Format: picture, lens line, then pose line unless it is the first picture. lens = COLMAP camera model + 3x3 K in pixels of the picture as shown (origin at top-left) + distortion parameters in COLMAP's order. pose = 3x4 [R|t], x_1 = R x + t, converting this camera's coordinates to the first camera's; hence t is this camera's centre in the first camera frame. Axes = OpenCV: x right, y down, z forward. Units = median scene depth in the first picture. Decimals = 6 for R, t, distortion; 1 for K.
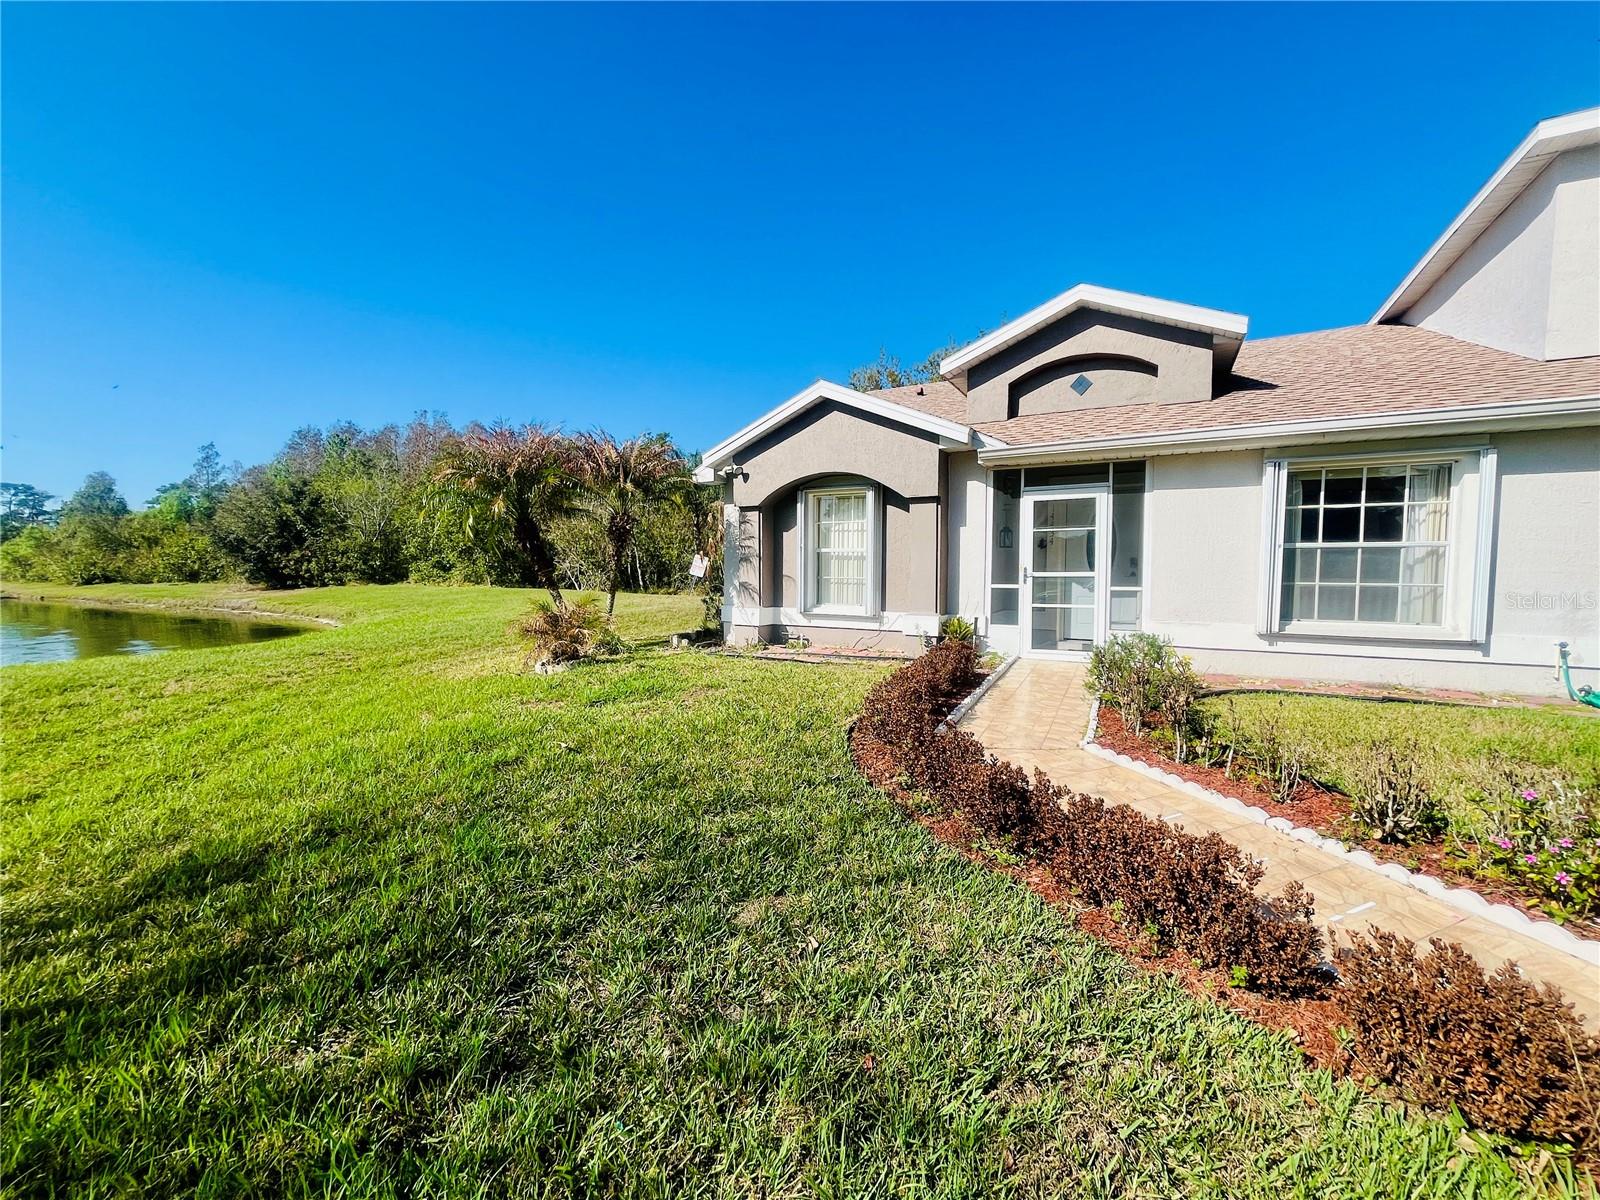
lens RADIAL K [[643.5, 0, 803.5], [0, 643.5, 602.8], [0, 0, 1]] dist [-0.003255, 0.000299]
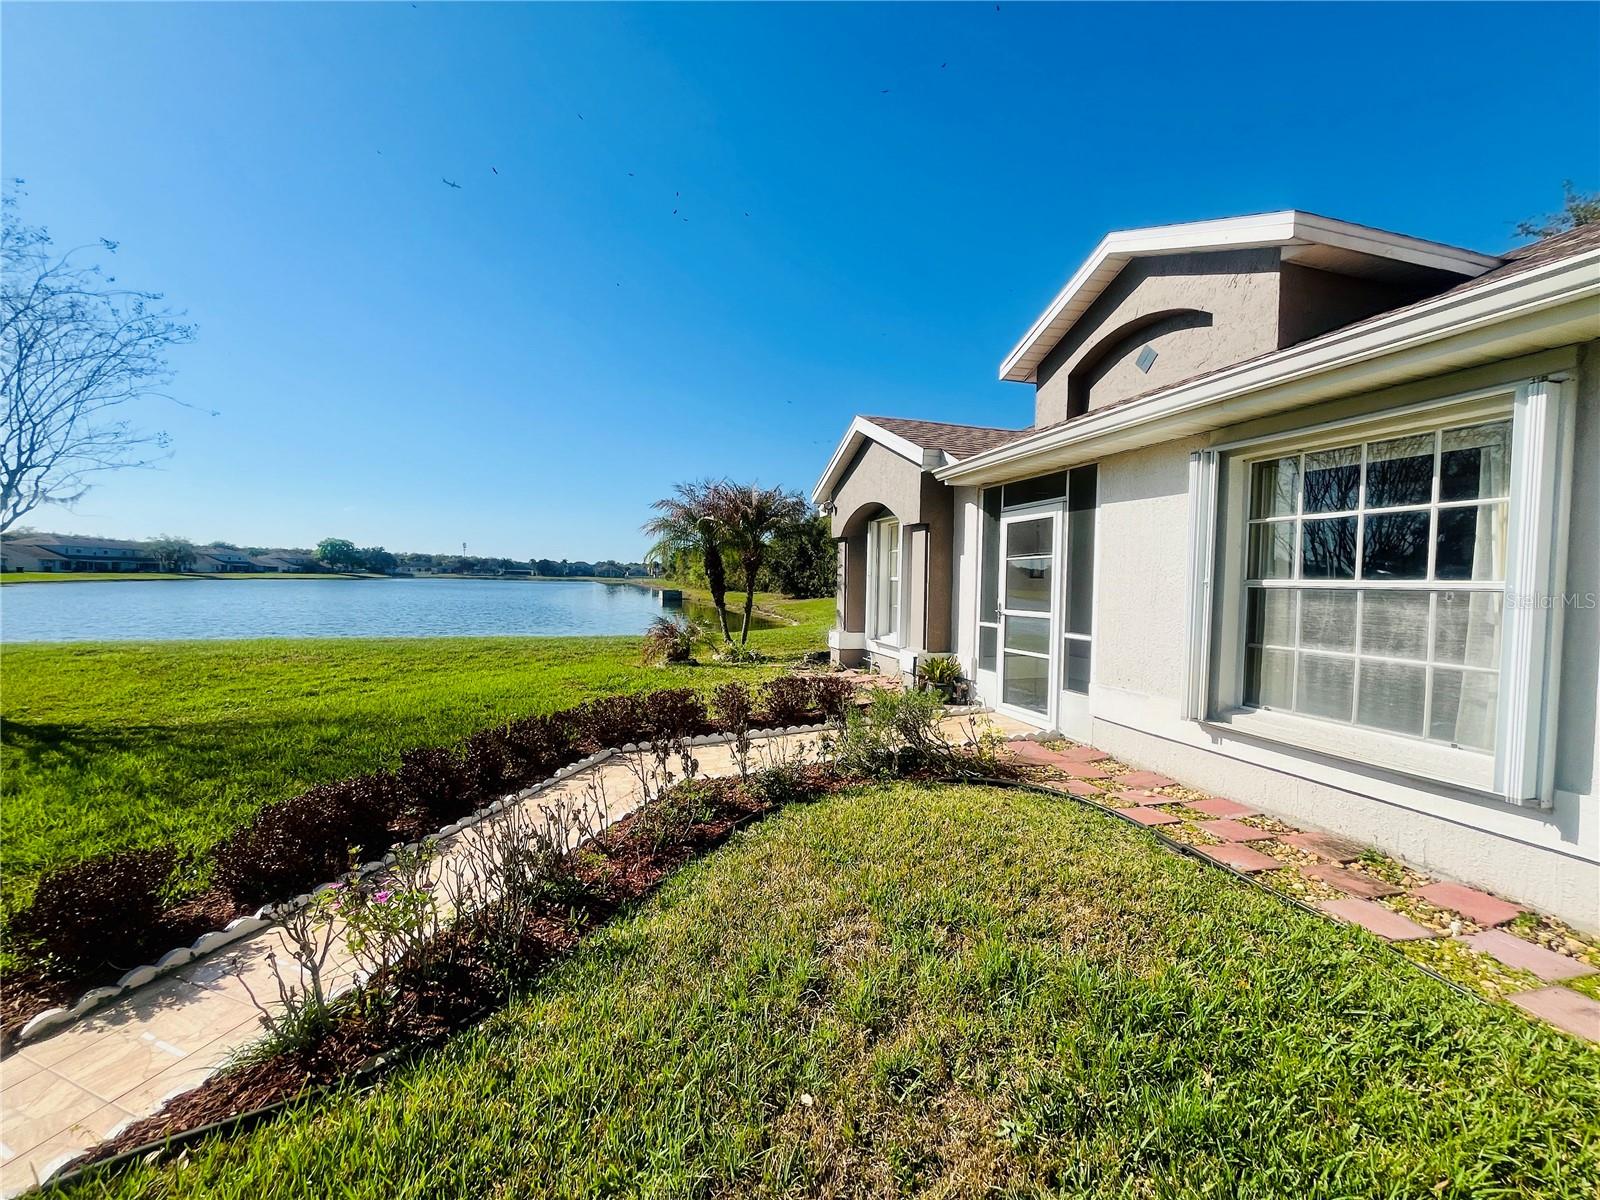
lens RADIAL K [[643.5, 0, 805.9], [0, 643.5, 602.5], [0, 0, 1]] dist [-0.003255, 0.000299]
pose [[0.717984, 0.033802, -0.695238, 0.742378], [-0.051752, 0.998648, -0.004892, -0.039180], [0.694133, 0.039493, 0.718763, 0.229389]]
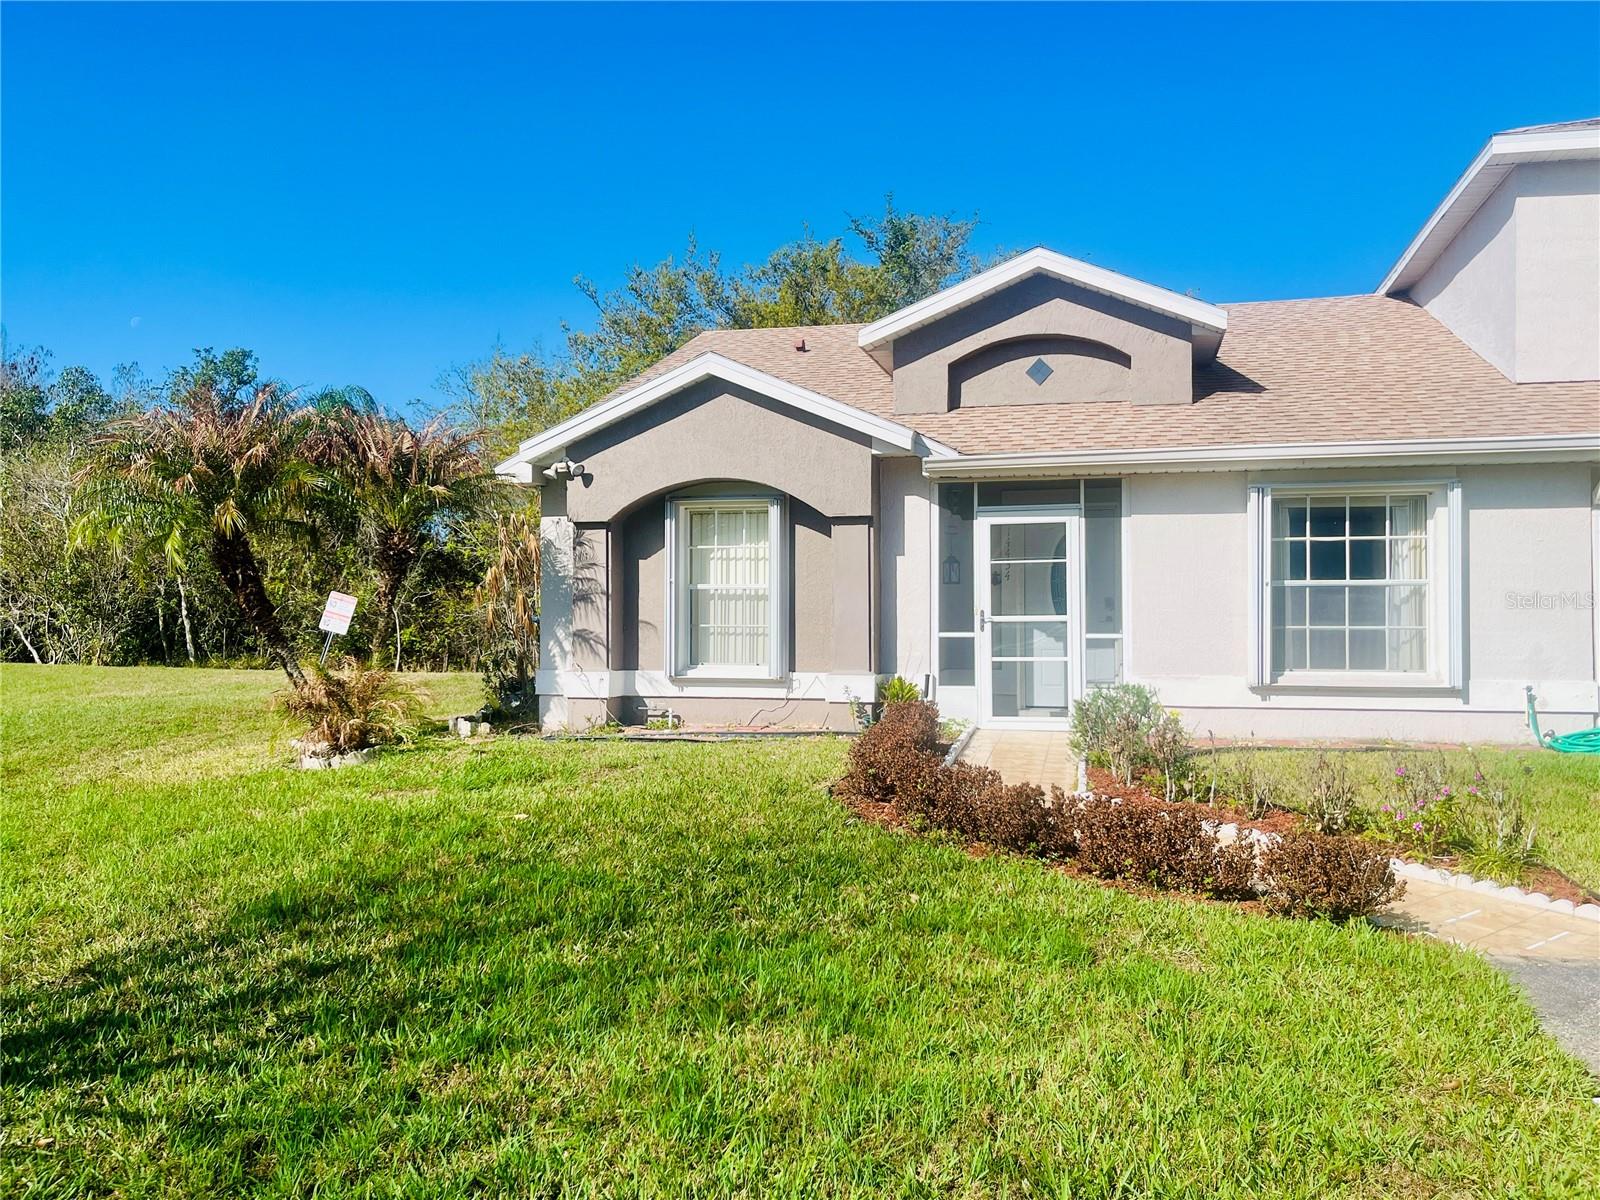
lens RADIAL K [[1290.1, 0, 798.4], [0, 1290.1, 602.6], [0, 0, 1]] dist [0.022035, -0.012650]
pose [[0.968668, -0.000513, 0.248360, -0.249747], [0.016931, 0.997808, -0.063975, 0.030864], [-0.247782, 0.066175, 0.966553, -0.434115]]
